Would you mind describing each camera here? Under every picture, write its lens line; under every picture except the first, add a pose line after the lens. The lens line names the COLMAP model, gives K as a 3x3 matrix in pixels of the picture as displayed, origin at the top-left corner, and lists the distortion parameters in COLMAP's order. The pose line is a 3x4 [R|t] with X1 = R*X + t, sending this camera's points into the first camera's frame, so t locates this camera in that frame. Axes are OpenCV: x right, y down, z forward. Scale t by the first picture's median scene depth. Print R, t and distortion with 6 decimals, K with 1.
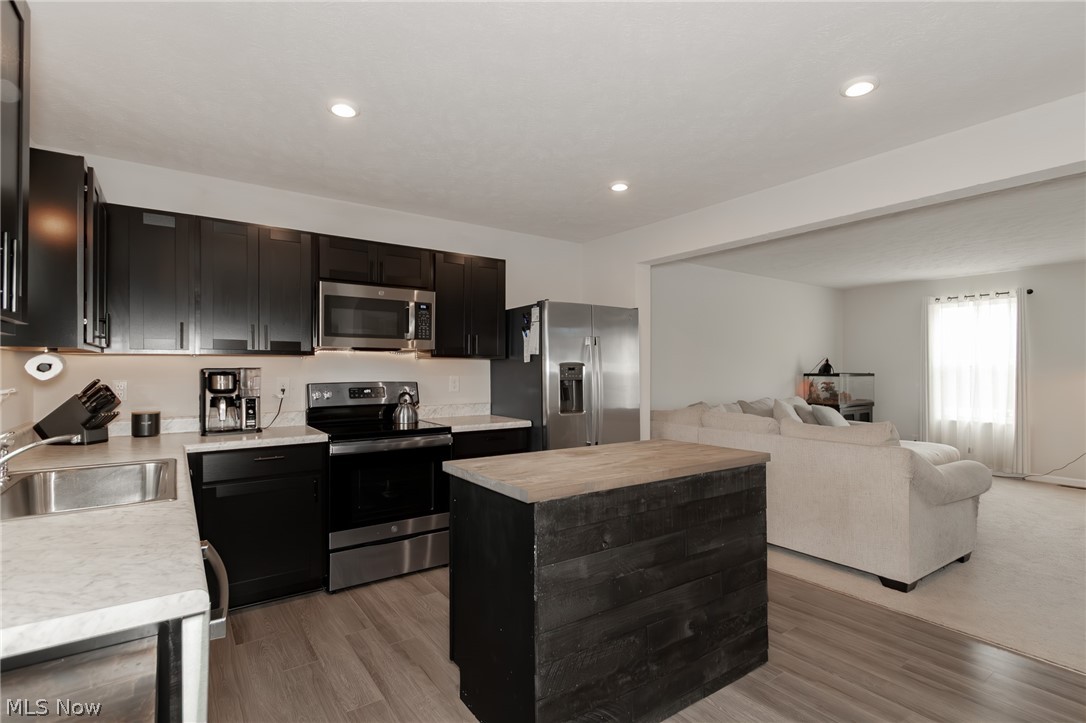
lens RADIAL K [[511.9, 0, 559.3], [0, 511.9, 370.1], [0, 0, 1]] dist [0.001208, 0.000264]
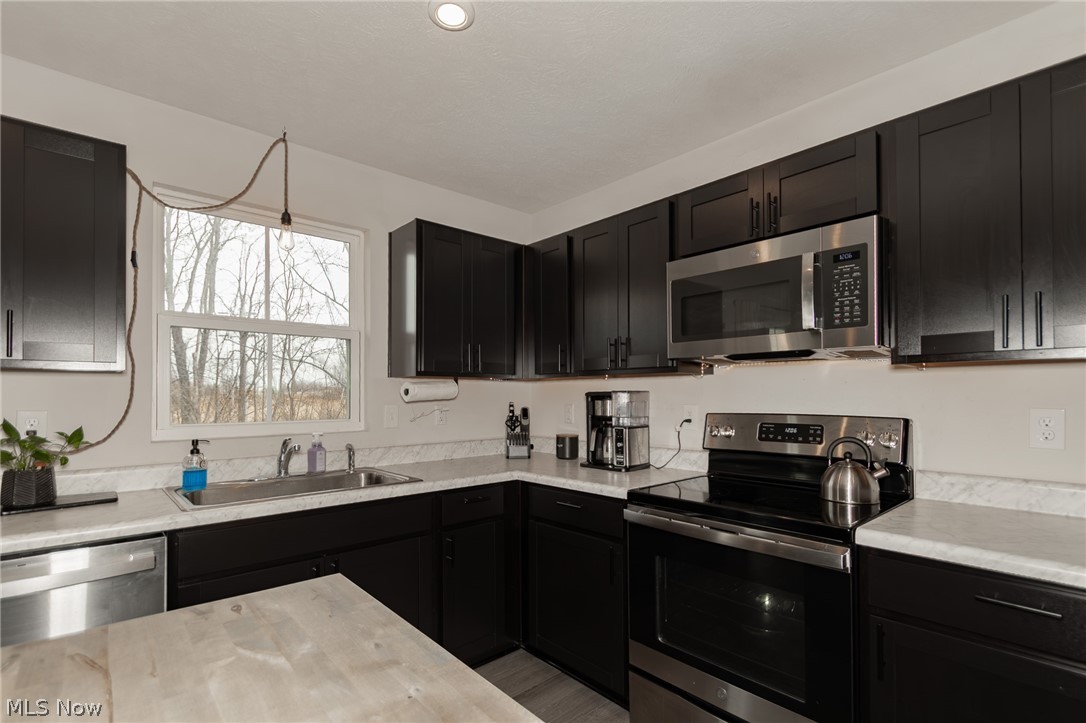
lens RADIAL K [[498.5, 0, 526.7], [0, 498.5, 392.1], [0, 0, 1]] dist [0.001664, -0.000140]
pose [[0.090498, -0.009533, -0.995851, 0.165322], [-0.000386, 0.999954, -0.009607, 0.003897], [0.995897, 0.001254, 0.090490, 0.709997]]
